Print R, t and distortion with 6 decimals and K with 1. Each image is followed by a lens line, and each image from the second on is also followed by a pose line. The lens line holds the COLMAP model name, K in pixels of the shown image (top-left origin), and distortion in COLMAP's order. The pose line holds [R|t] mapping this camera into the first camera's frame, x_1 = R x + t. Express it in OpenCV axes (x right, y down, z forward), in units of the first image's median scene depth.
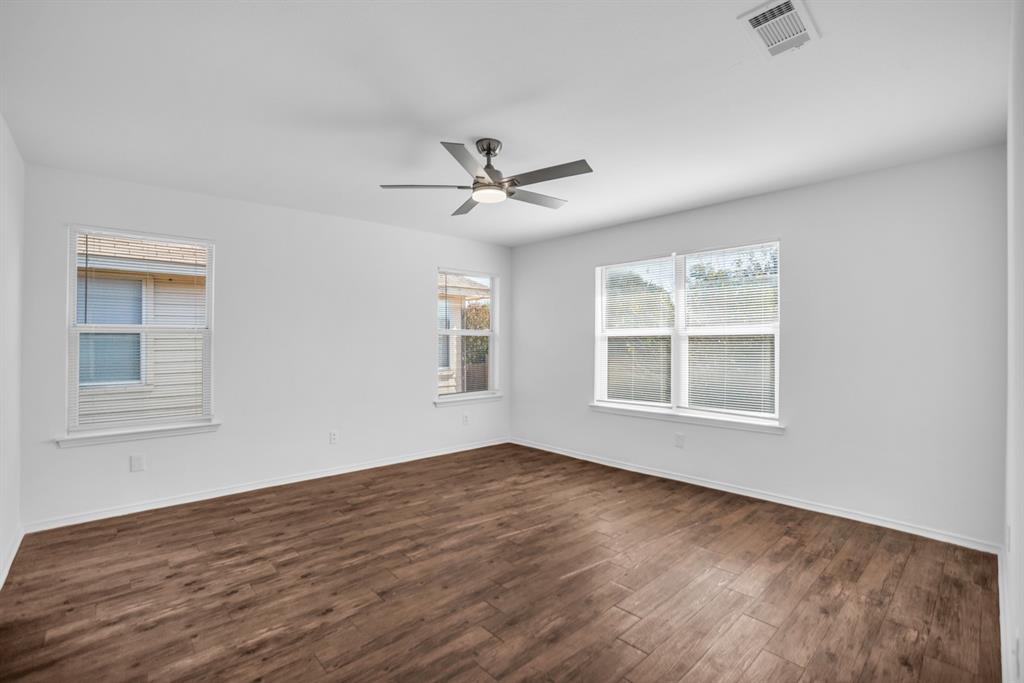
lens RADIAL K [[450.1, 0, 511.9], [0, 450.1, 339.7], [0, 0, 1]] dist [-0.033640, 0.004626]
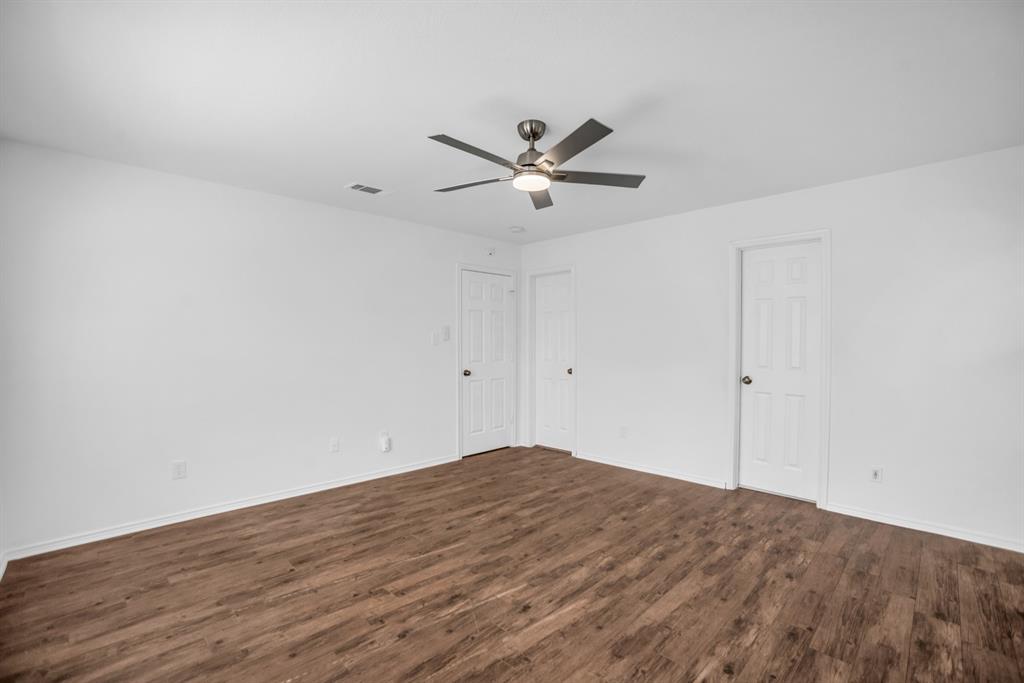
lens RADIAL K [[450.1, 0, 509.9], [0, 450.1, 344.8], [0, 0, 1]] dist [-0.033640, 0.004626]
pose [[-0.999160, 0.000501, -0.040986, 0.033471], [0.000581, 0.999998, -0.001944, 0.011809], [0.040985, -0.001966, -0.999158, 2.032583]]
